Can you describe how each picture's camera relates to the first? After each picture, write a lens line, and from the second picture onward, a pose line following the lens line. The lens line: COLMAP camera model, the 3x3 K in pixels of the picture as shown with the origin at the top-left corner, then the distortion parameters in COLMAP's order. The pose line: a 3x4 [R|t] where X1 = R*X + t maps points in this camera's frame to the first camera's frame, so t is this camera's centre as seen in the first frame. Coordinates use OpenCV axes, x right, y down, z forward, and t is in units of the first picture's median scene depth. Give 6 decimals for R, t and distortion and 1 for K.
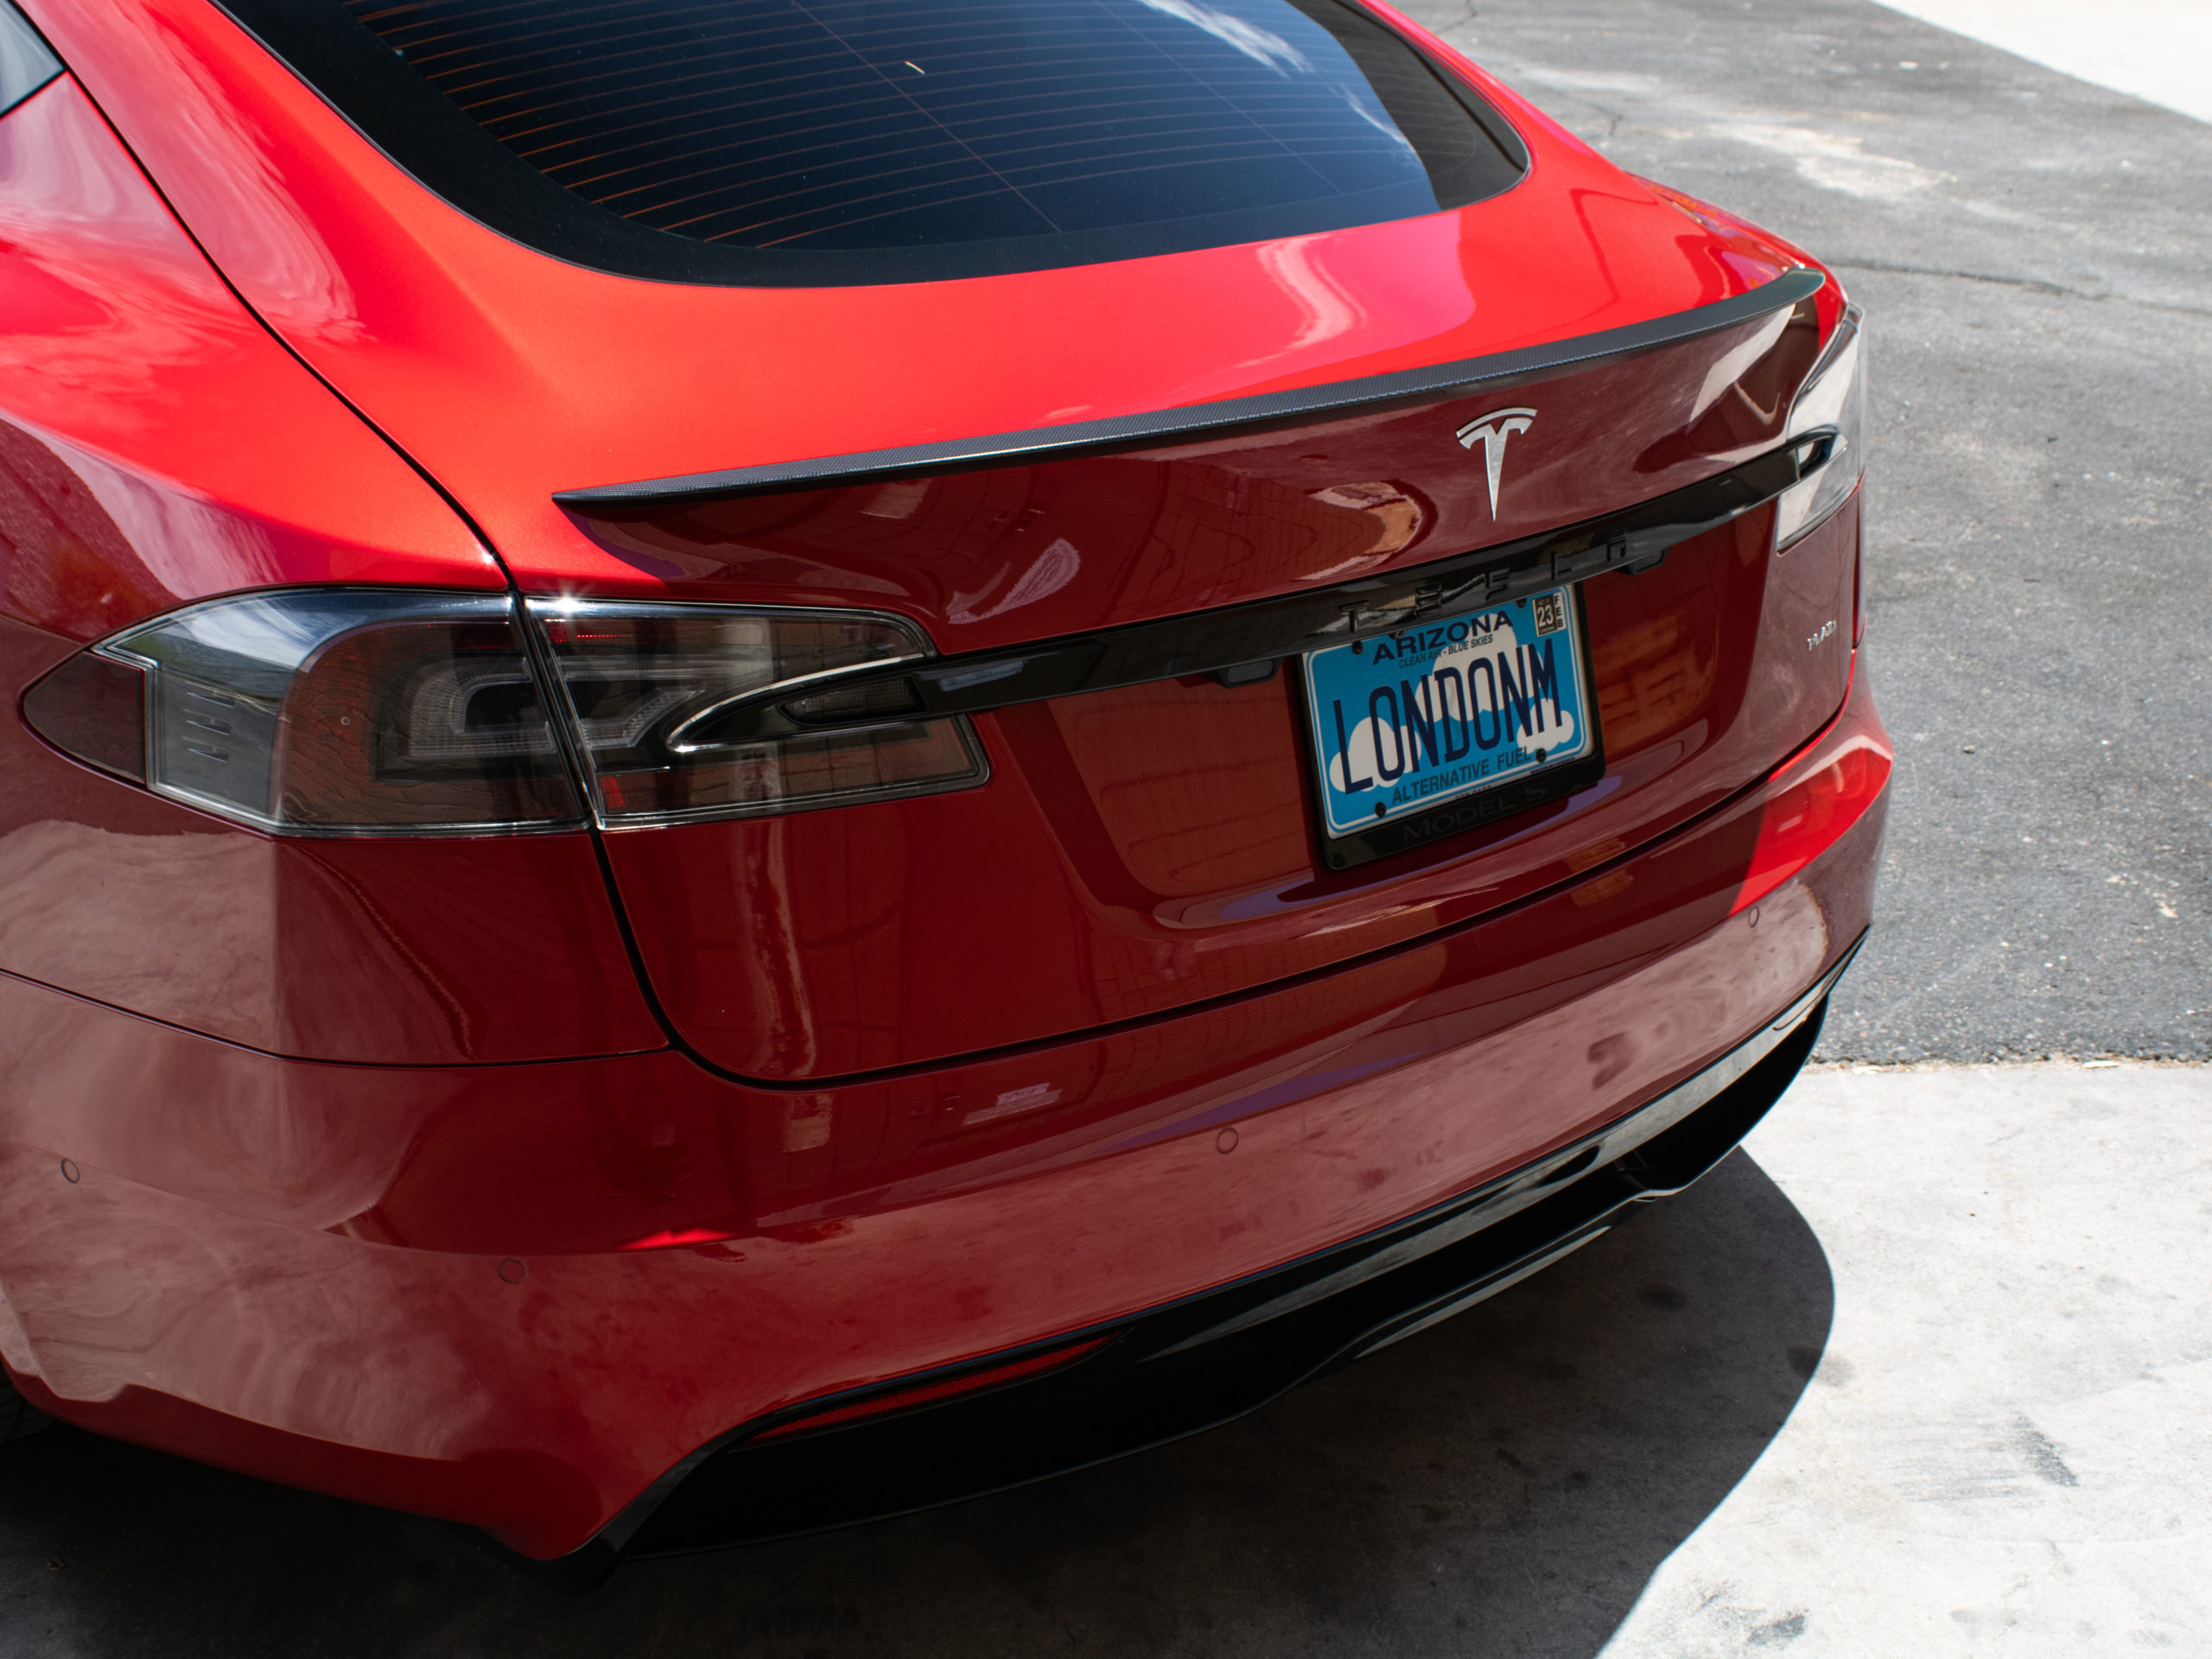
lens RADIAL K [[2429.2, 0, 1106.0], [0, 2429.2, 829.5], [0, 0, 1]] dist [0.011560, 0.002058]
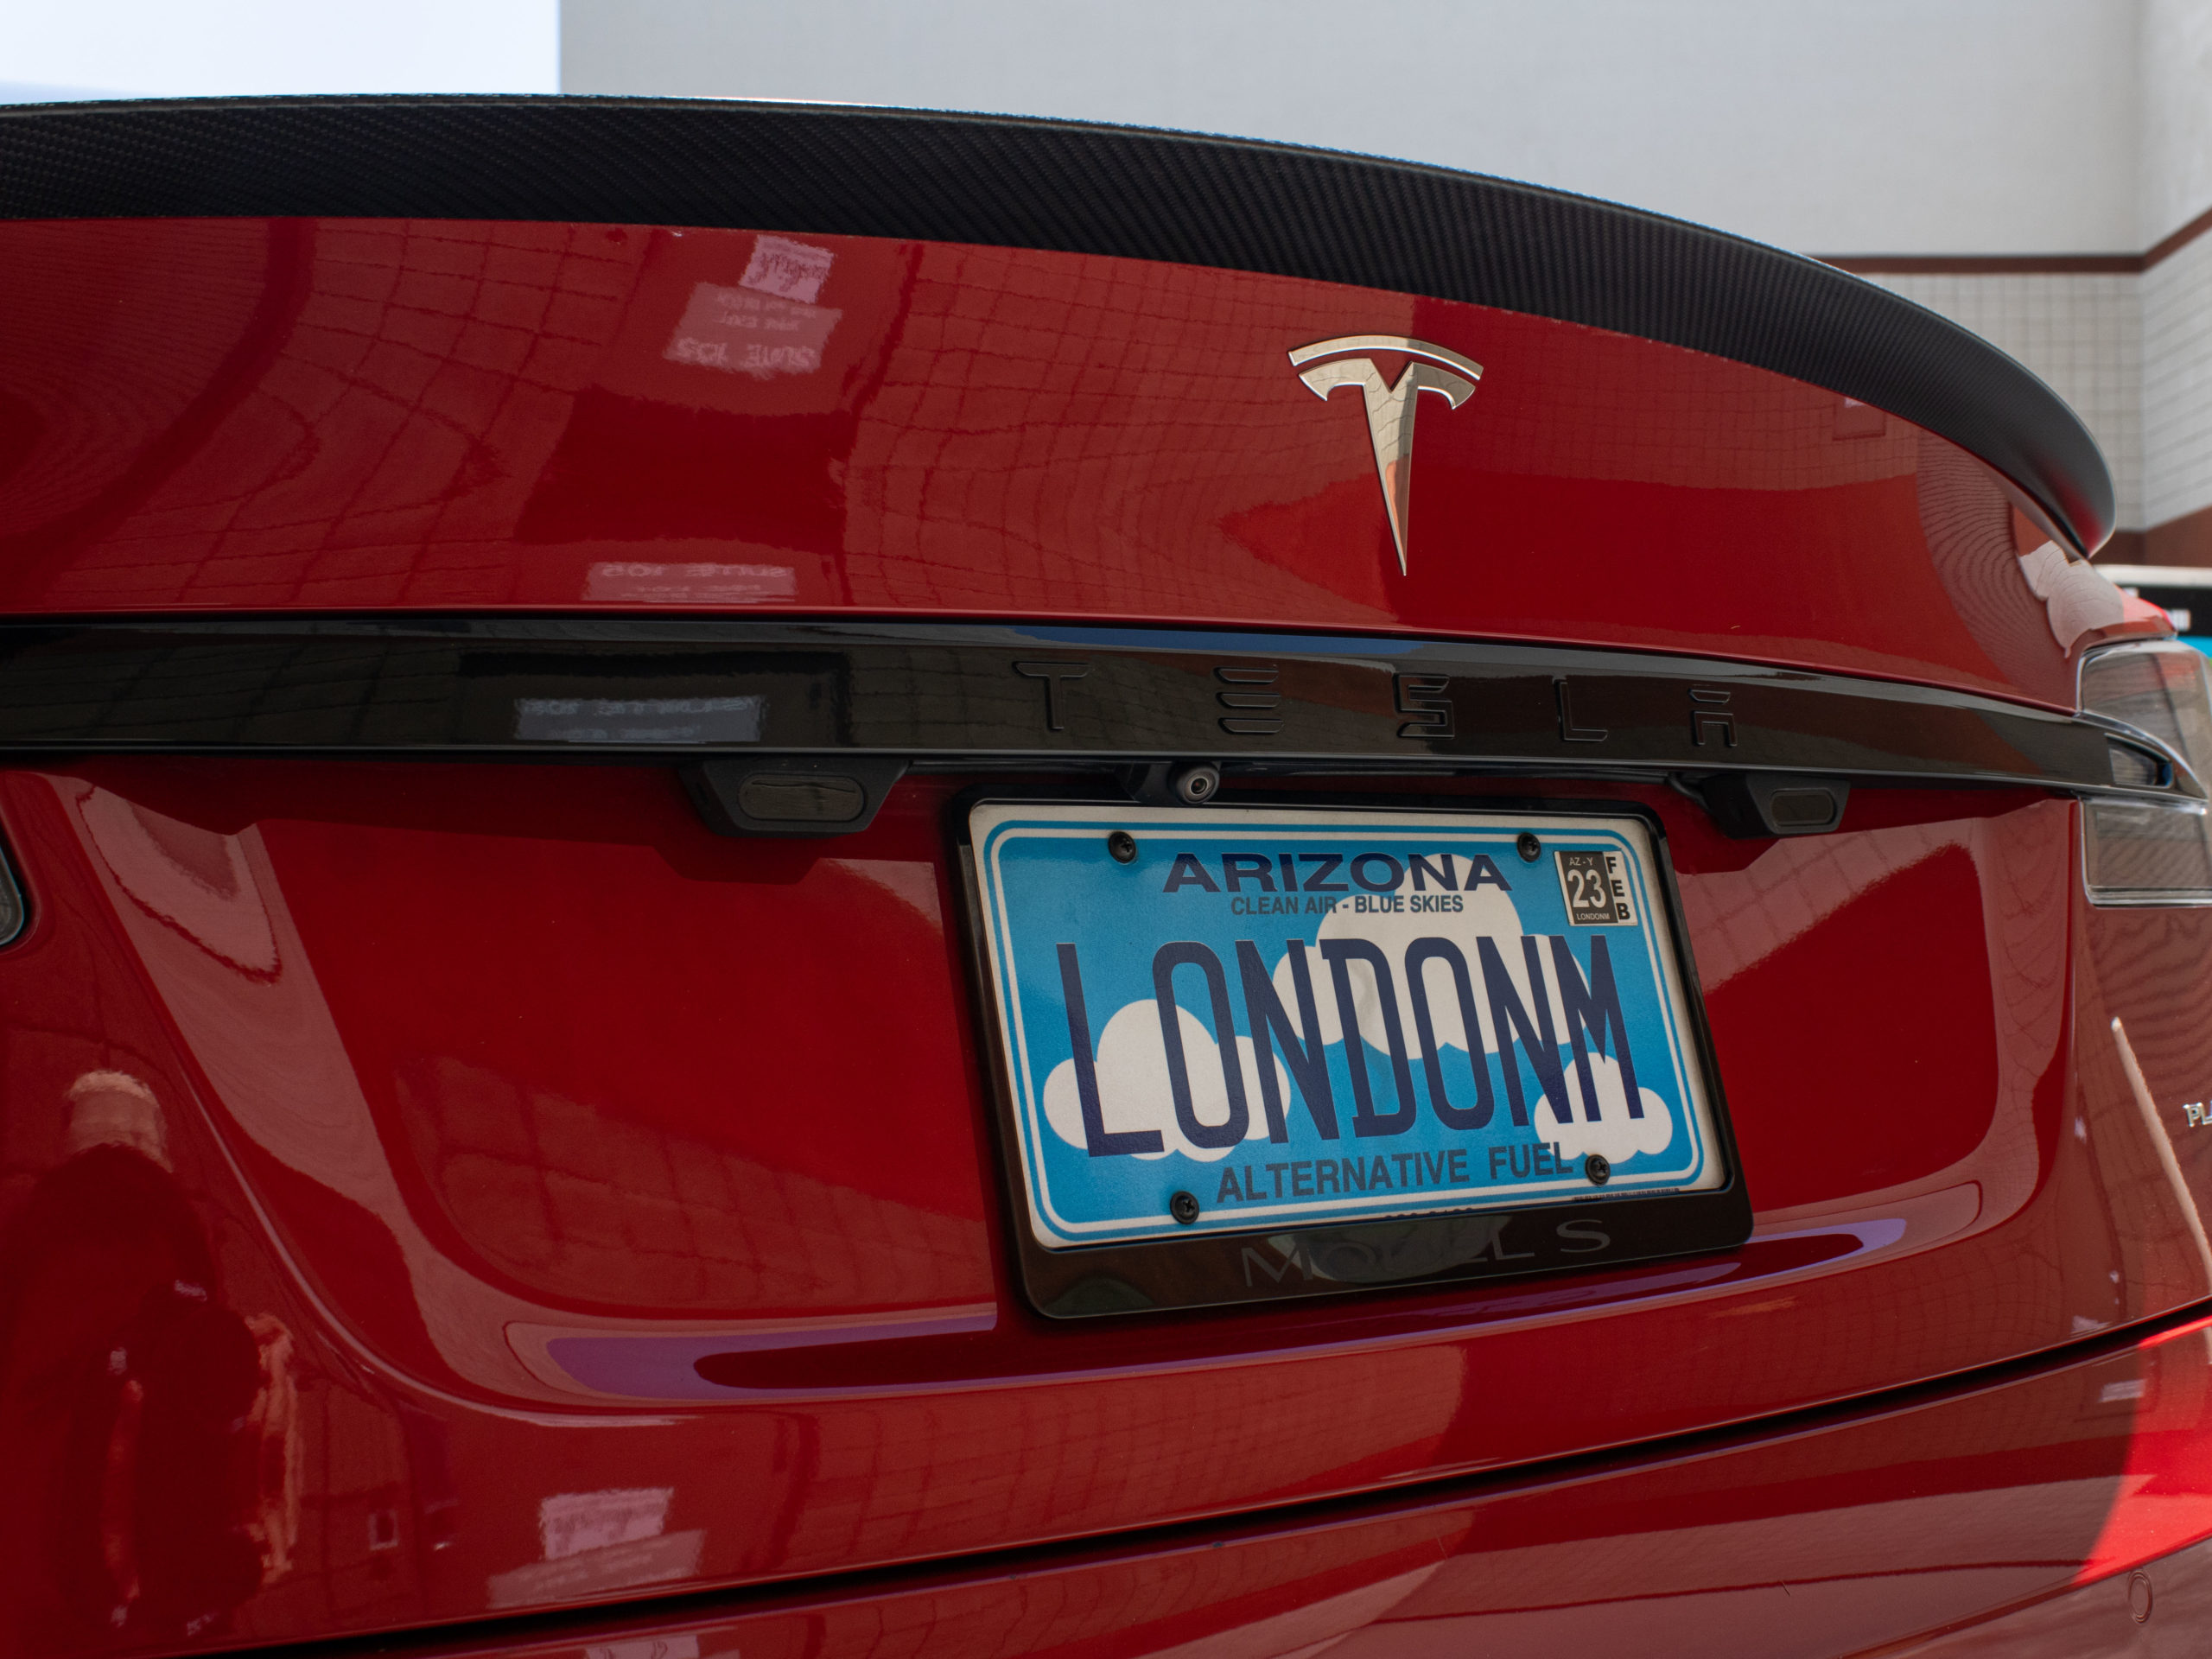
lens RADIAL K [[2429.2, 0, 1106.0], [0, 2429.2, 829.5], [0, 0, 1]] dist [0.011560, 0.002058]
pose [[0.991099, -0.035941, -0.128183, 0.153051], [-0.019457, 0.913421, -0.406551, 0.104216], [0.131697, 0.405426, 0.904591, 0.560052]]
